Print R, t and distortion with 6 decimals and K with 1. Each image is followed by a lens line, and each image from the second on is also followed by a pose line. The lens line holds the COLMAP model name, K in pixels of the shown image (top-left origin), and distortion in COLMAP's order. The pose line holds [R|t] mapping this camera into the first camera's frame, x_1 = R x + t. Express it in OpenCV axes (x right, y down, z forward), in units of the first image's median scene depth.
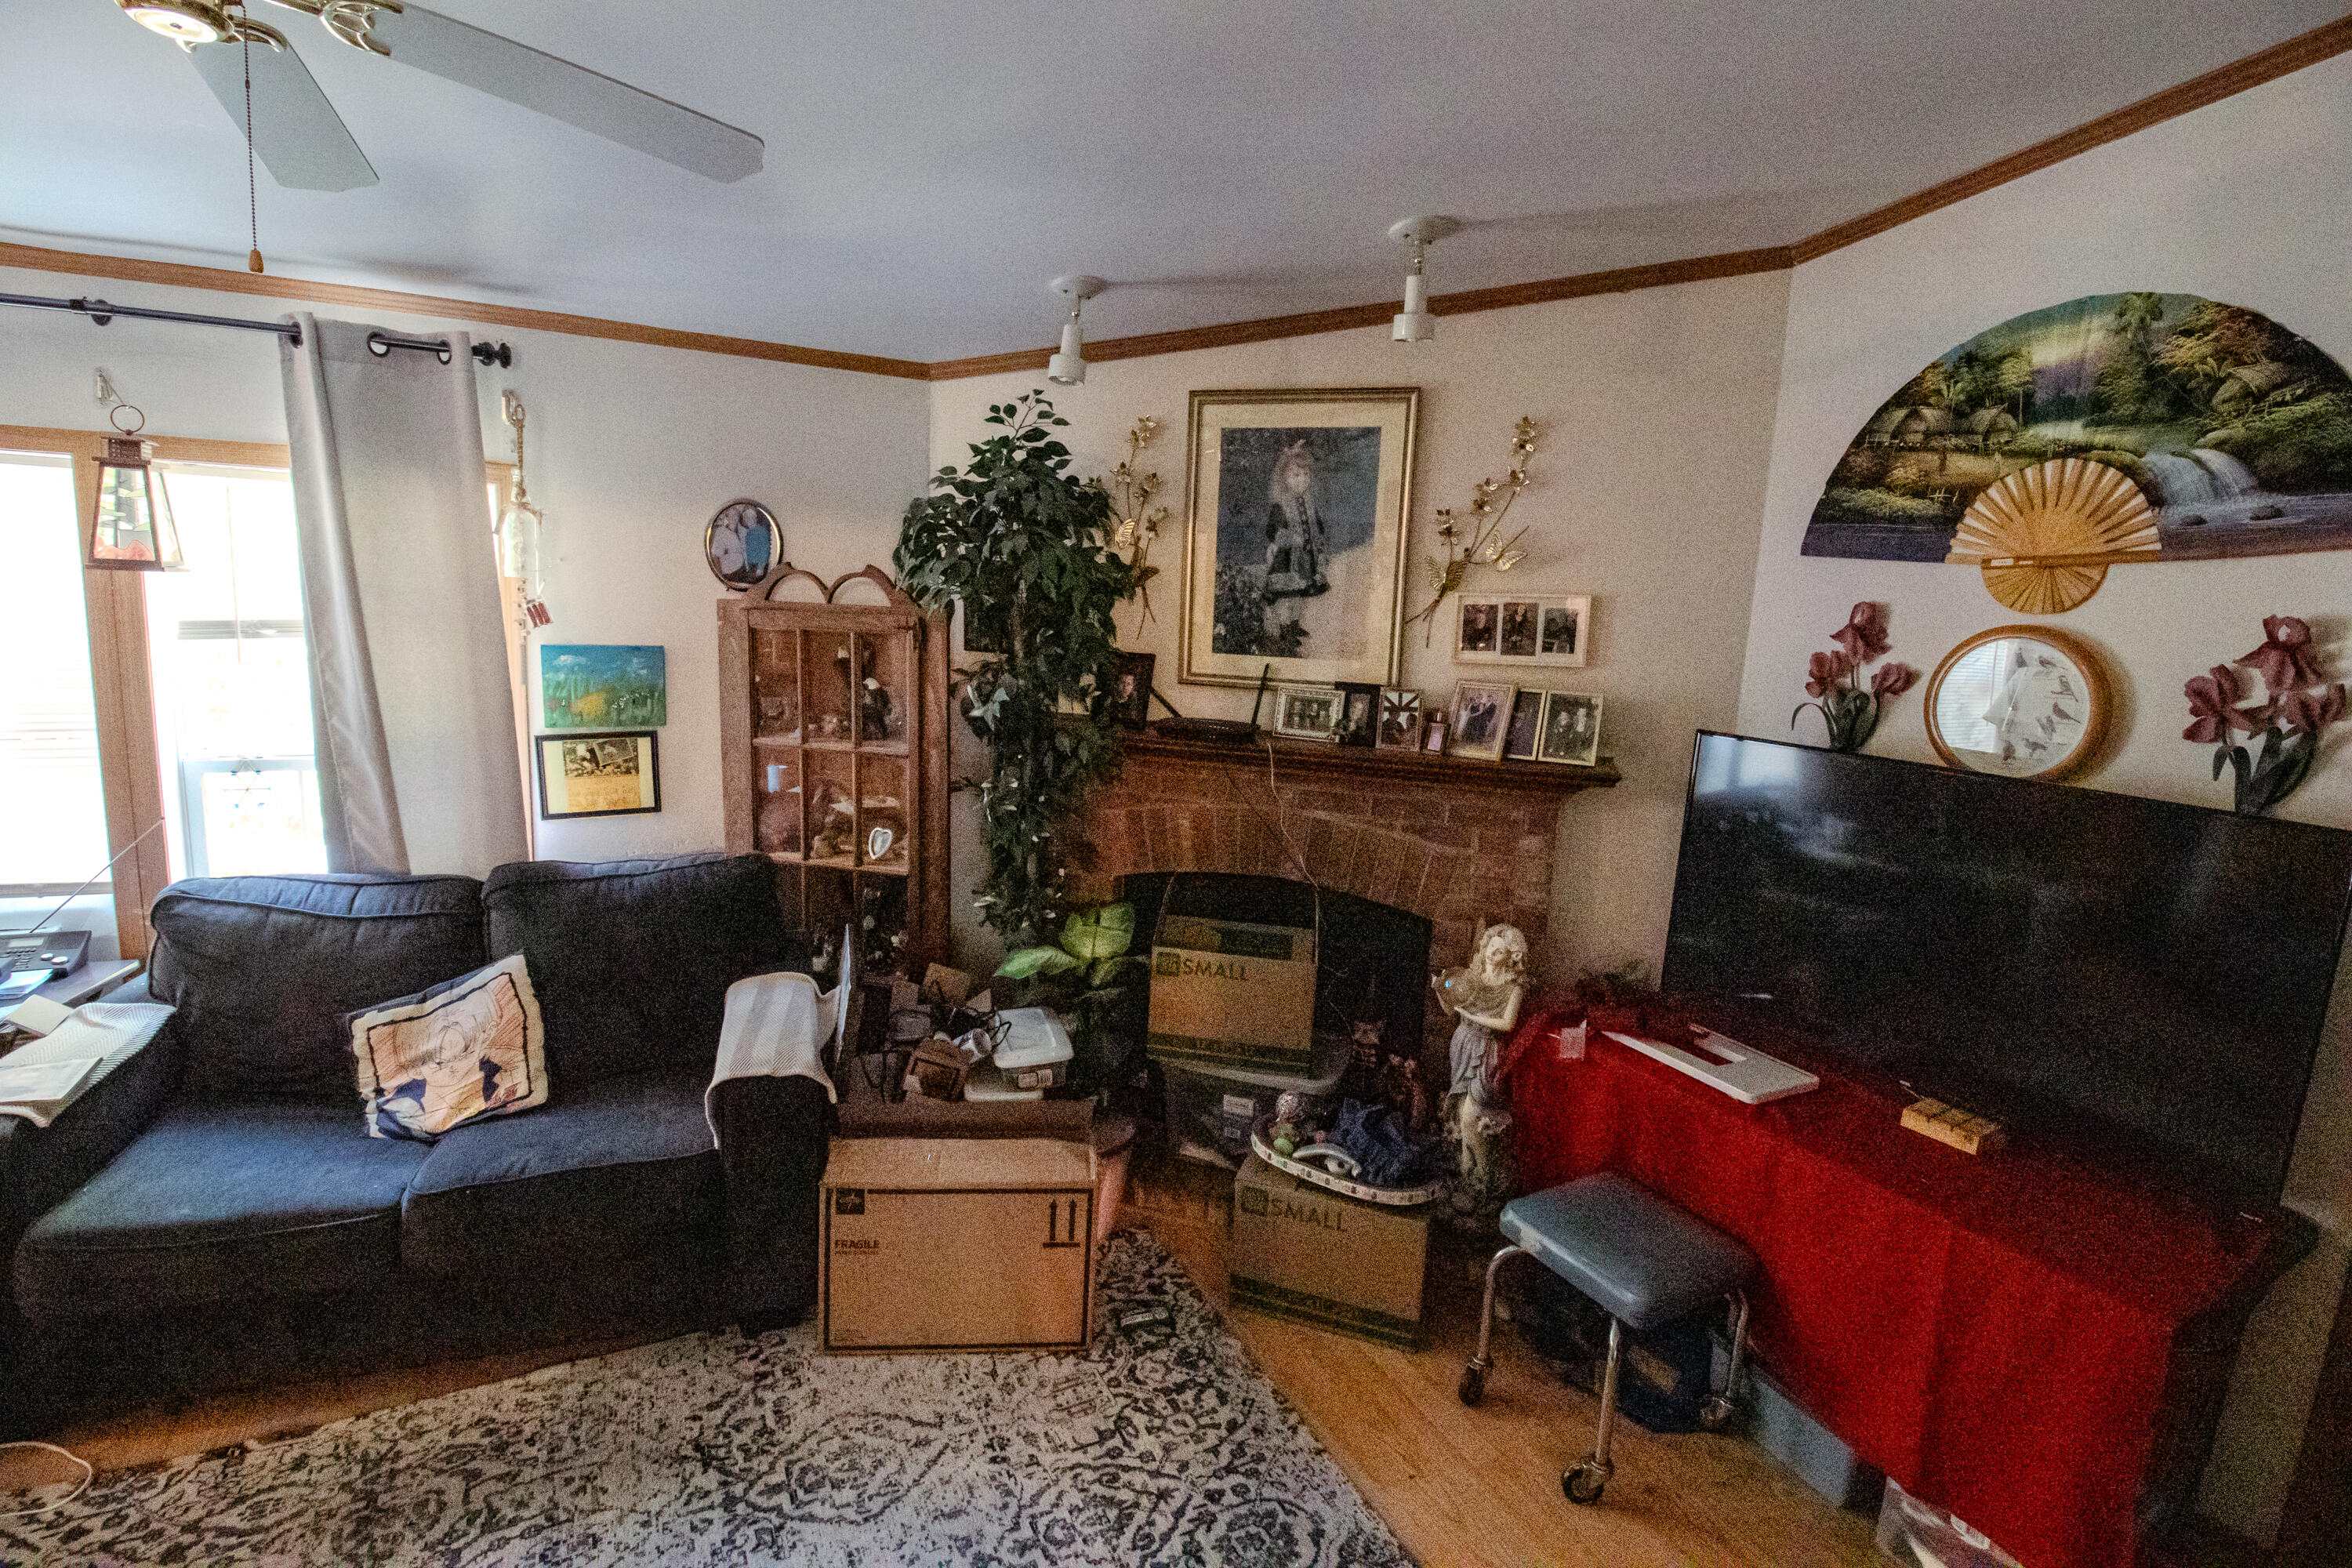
lens RADIAL K [[1079.6, 0, 1168.3], [0, 1079.6, 755.7], [0, 0, 1]] dist [-0.001598, -0.012771]
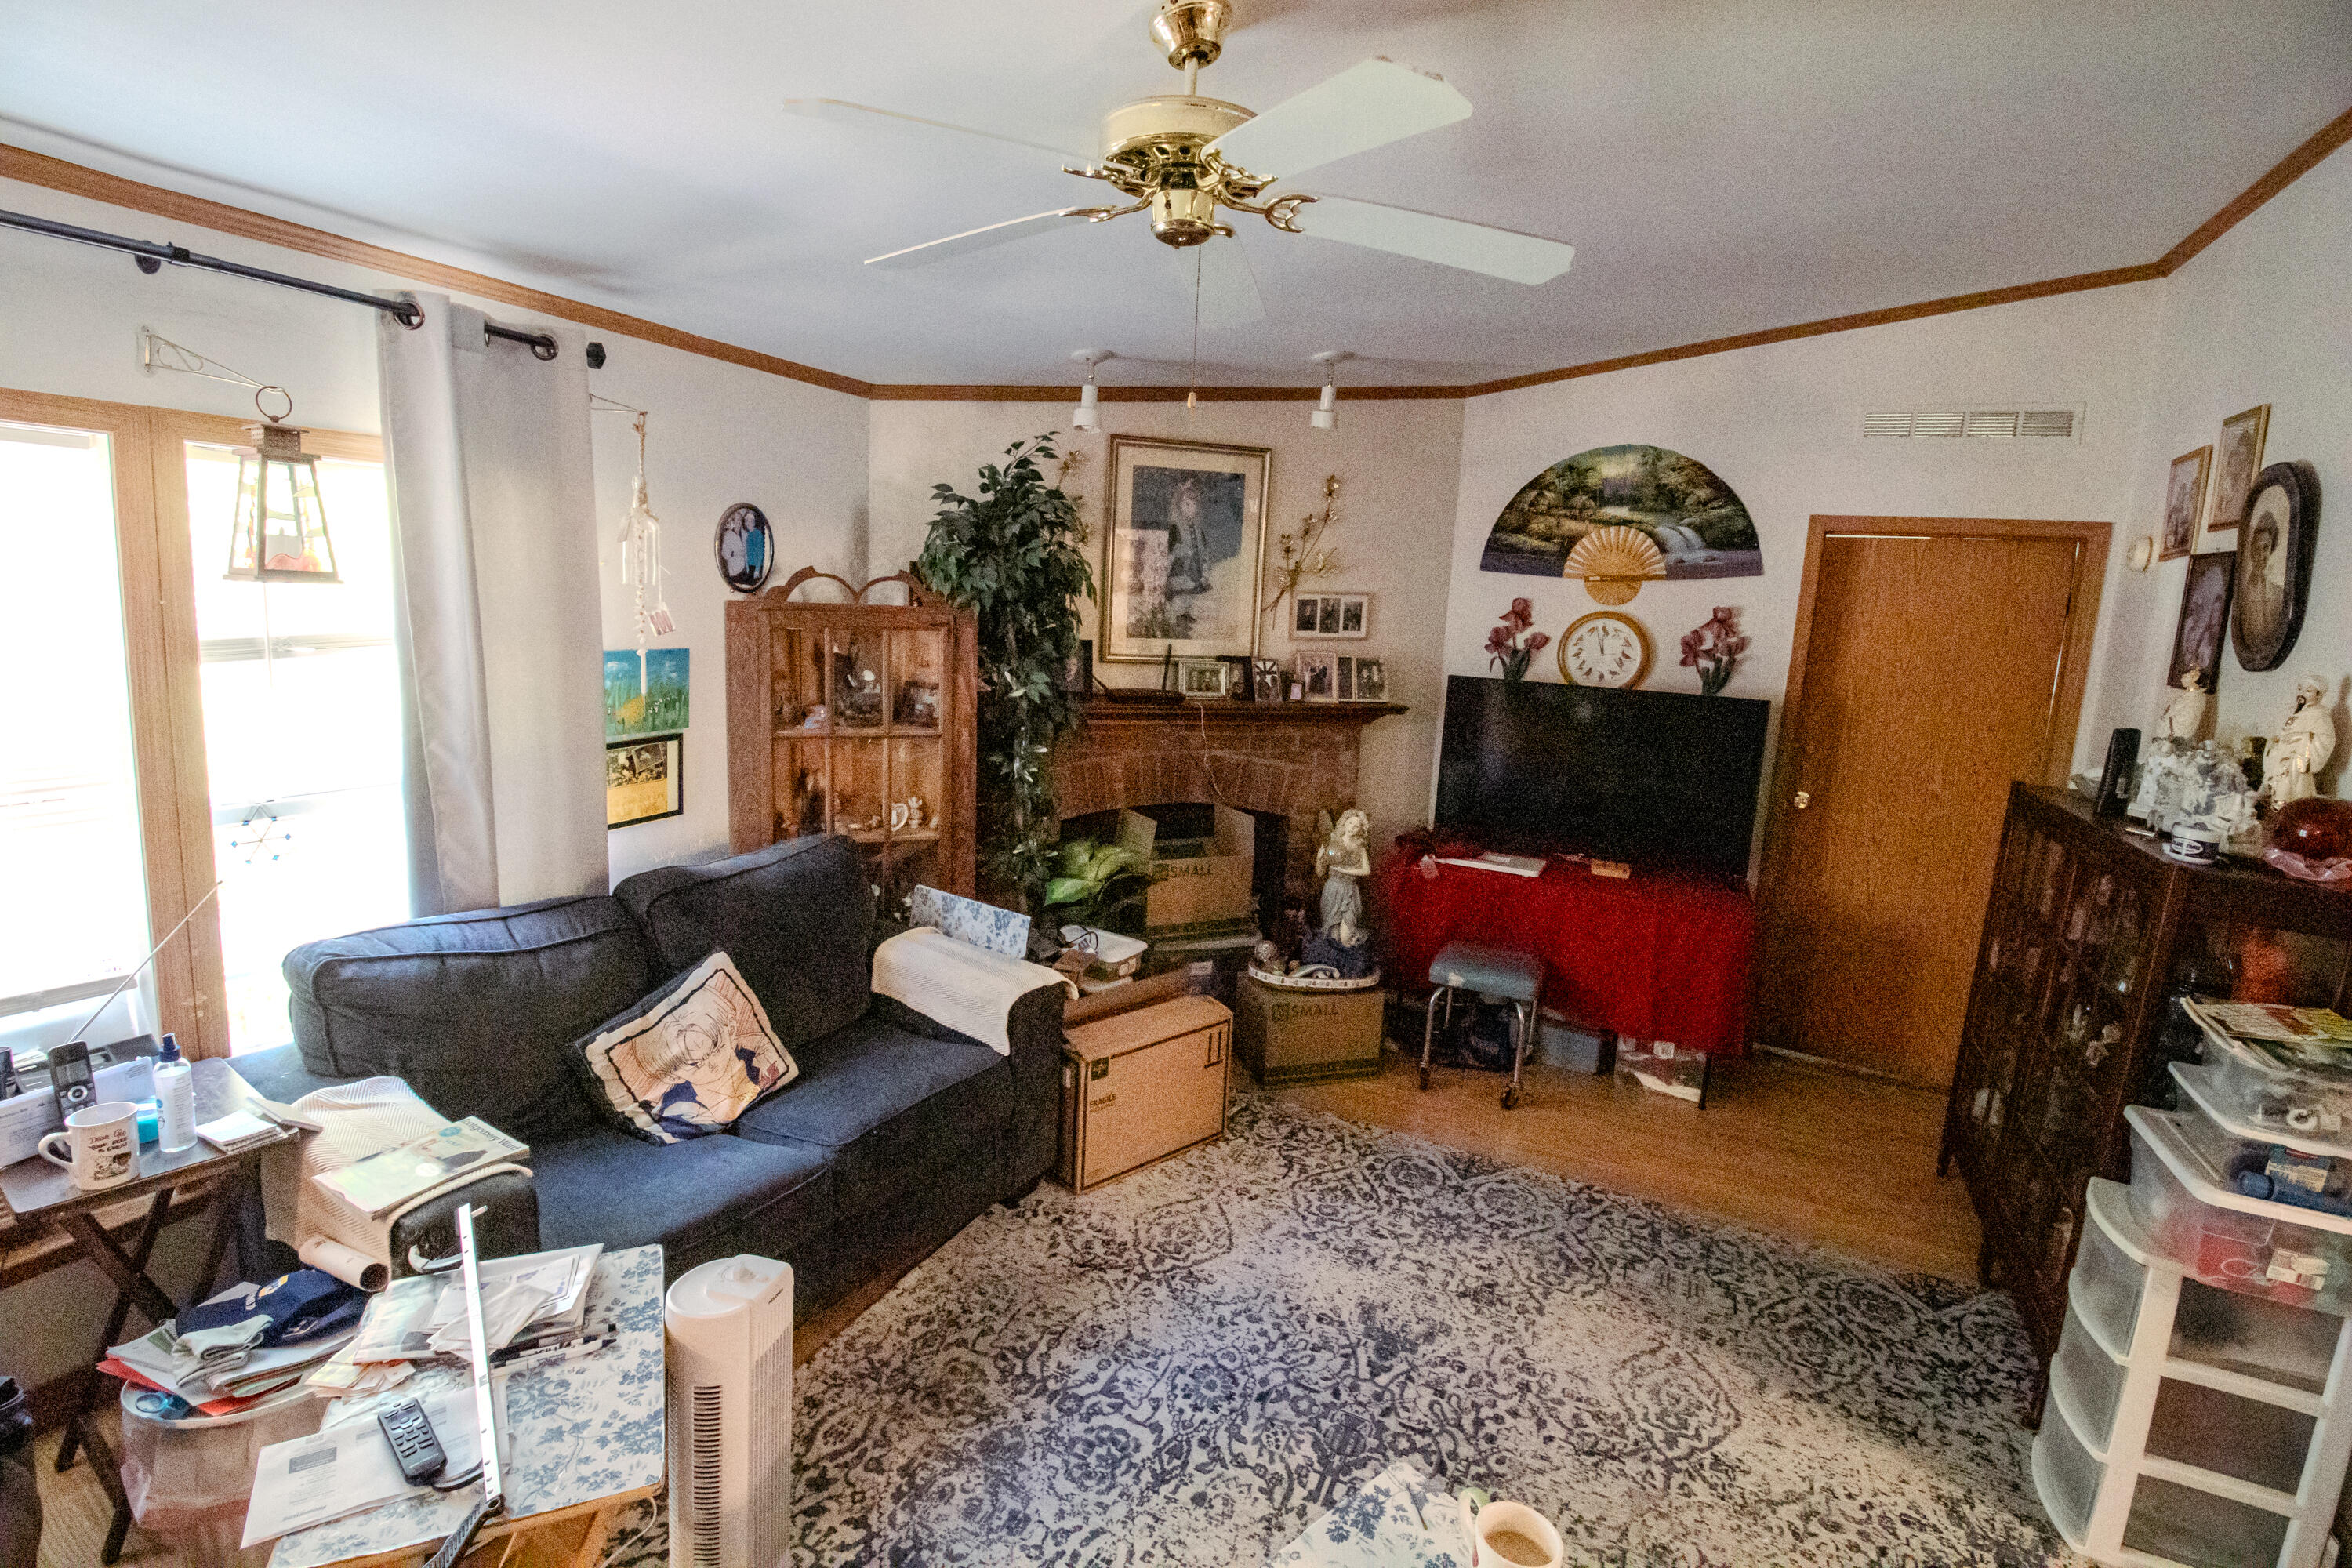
lens RADIAL K [[1079.6, 0, 1159.5], [0, 1079.6, 759.5], [0, 0, 1]] dist [-0.001598, -0.012771]
pose [[0.805776, -0.098048, 0.584047, -0.851367], [0.079478, 0.995182, 0.057416, -0.025416], [-0.586862, 0.000155, 0.809687, -0.089669]]
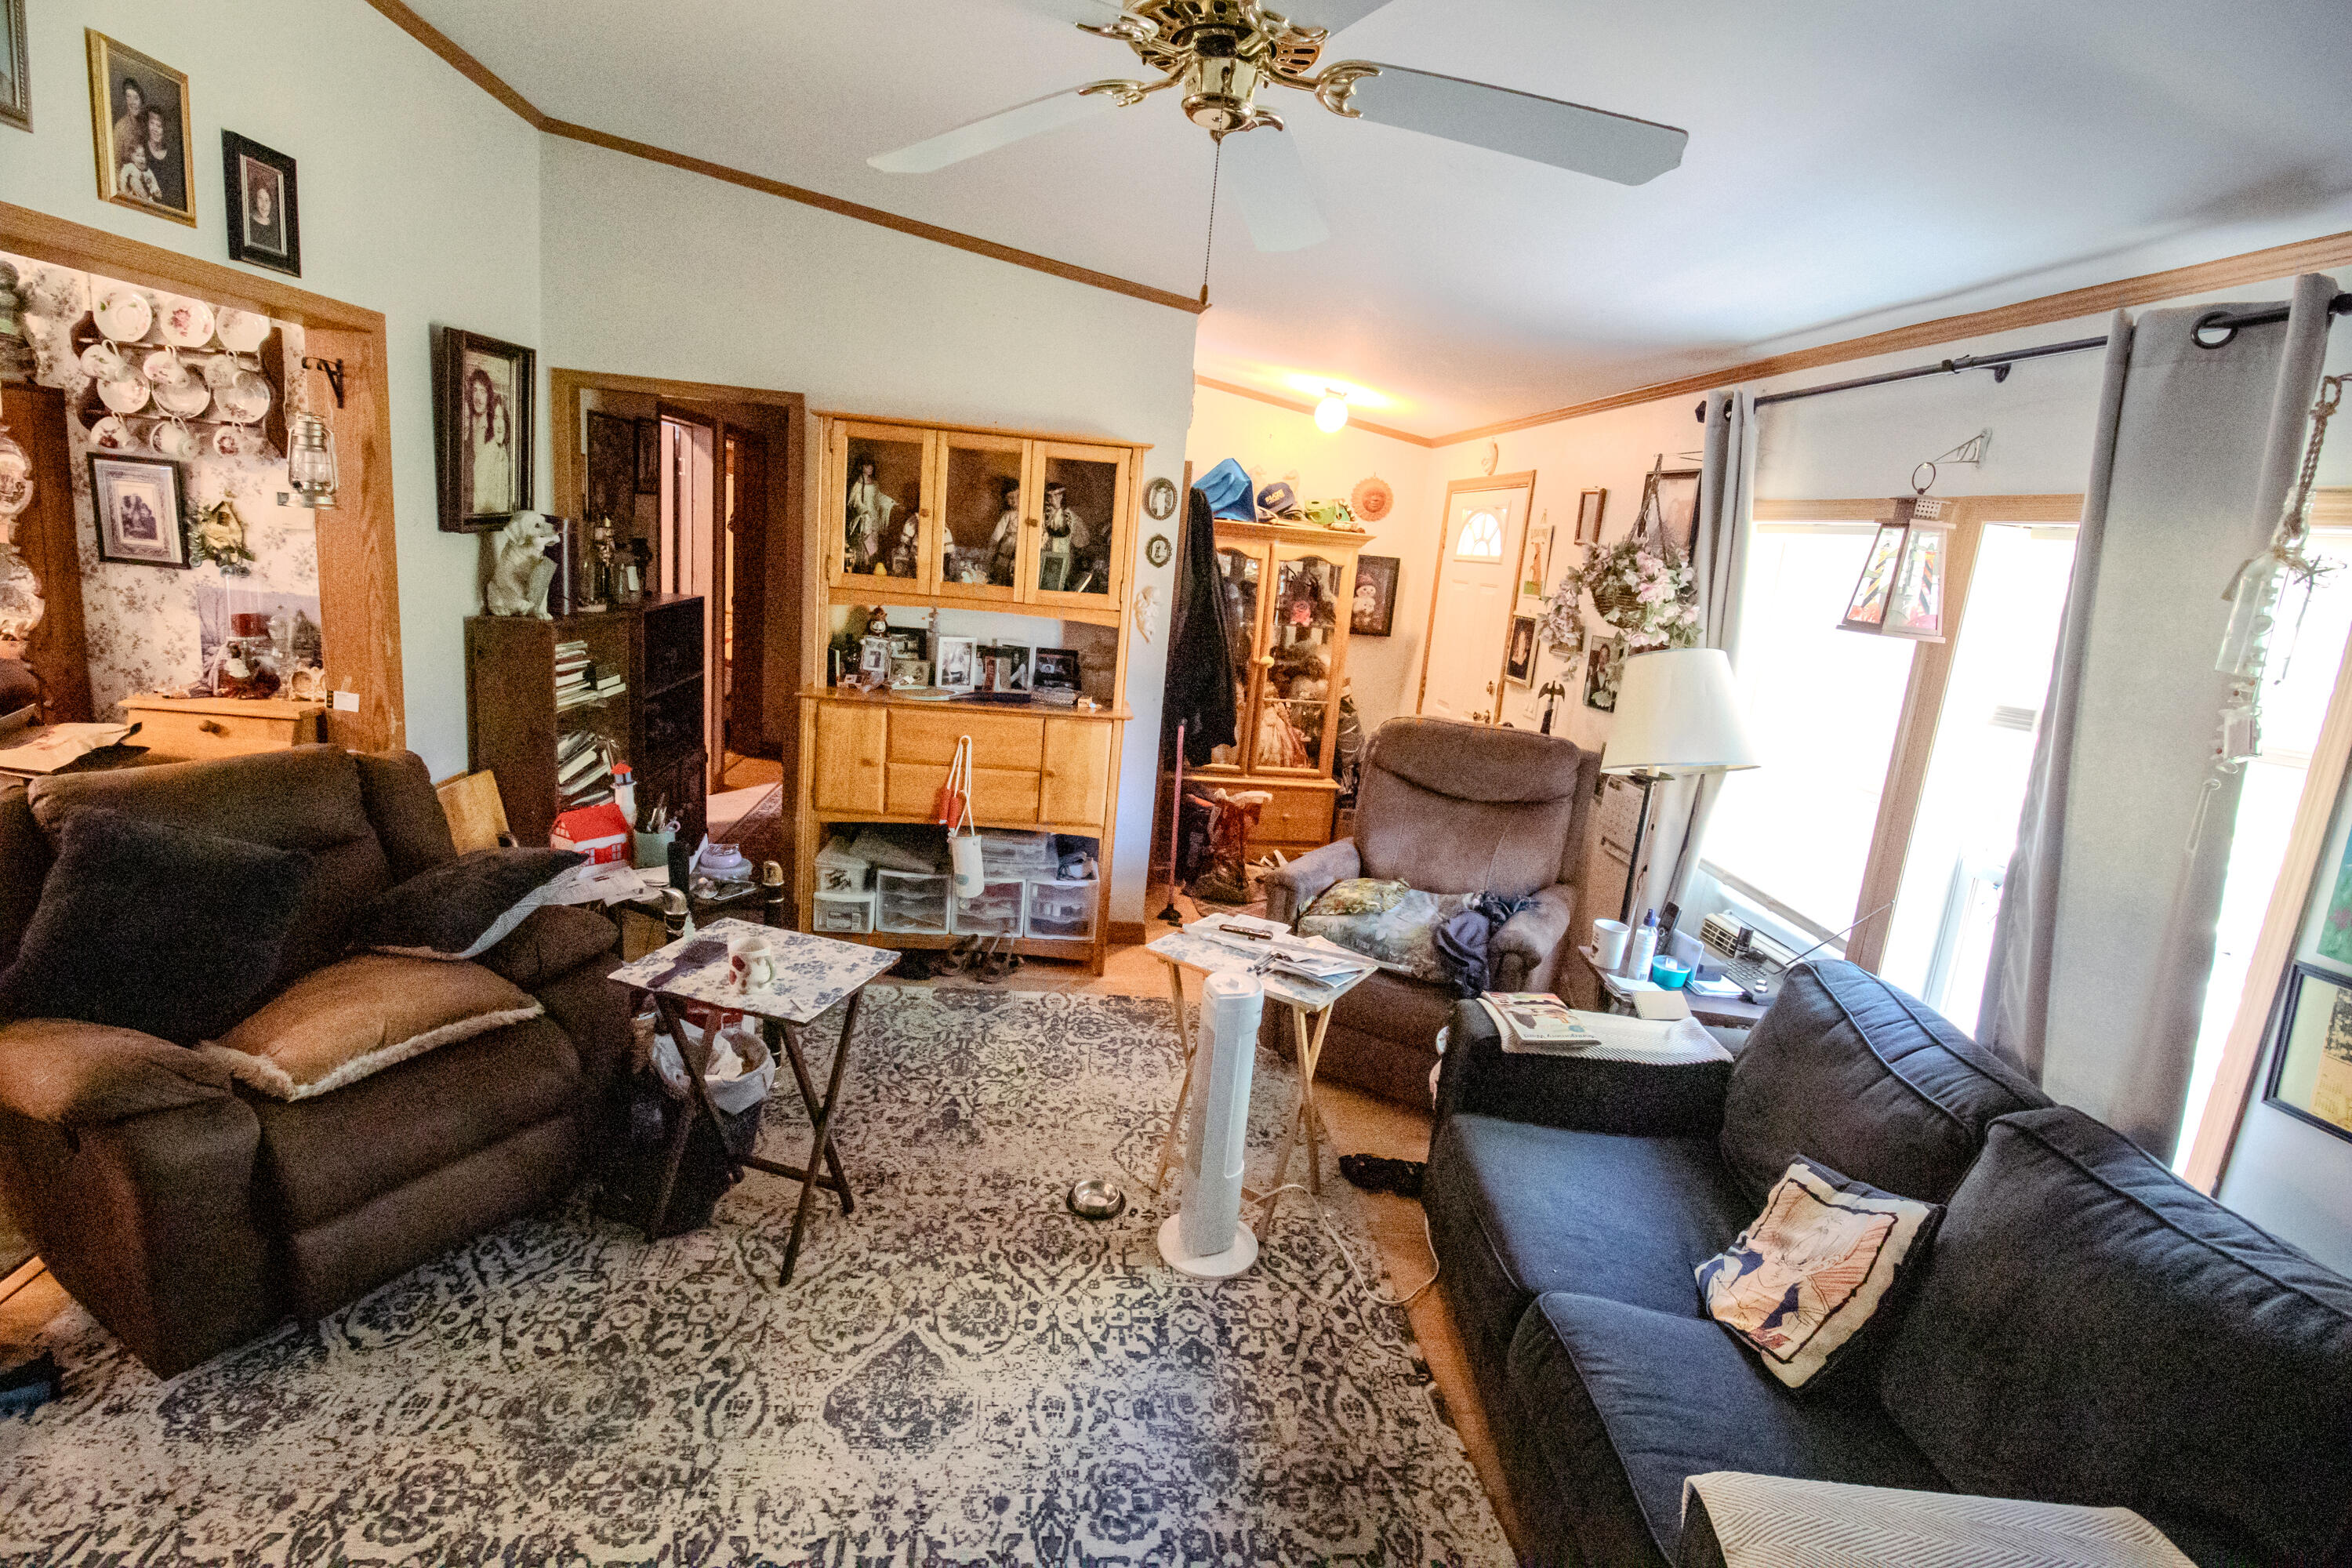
lens RADIAL K [[1079.6, 0, 1168.2], [0, 1079.6, 756.5], [0, 0, 1]] dist [-0.001598, -0.012771]
pose [[-0.353997, 0.106653, -0.929145, 0.153771], [-0.251722, 0.945950, 0.204486, -0.098147], [0.900734, 0.306273, -0.308017, 0.694547]]
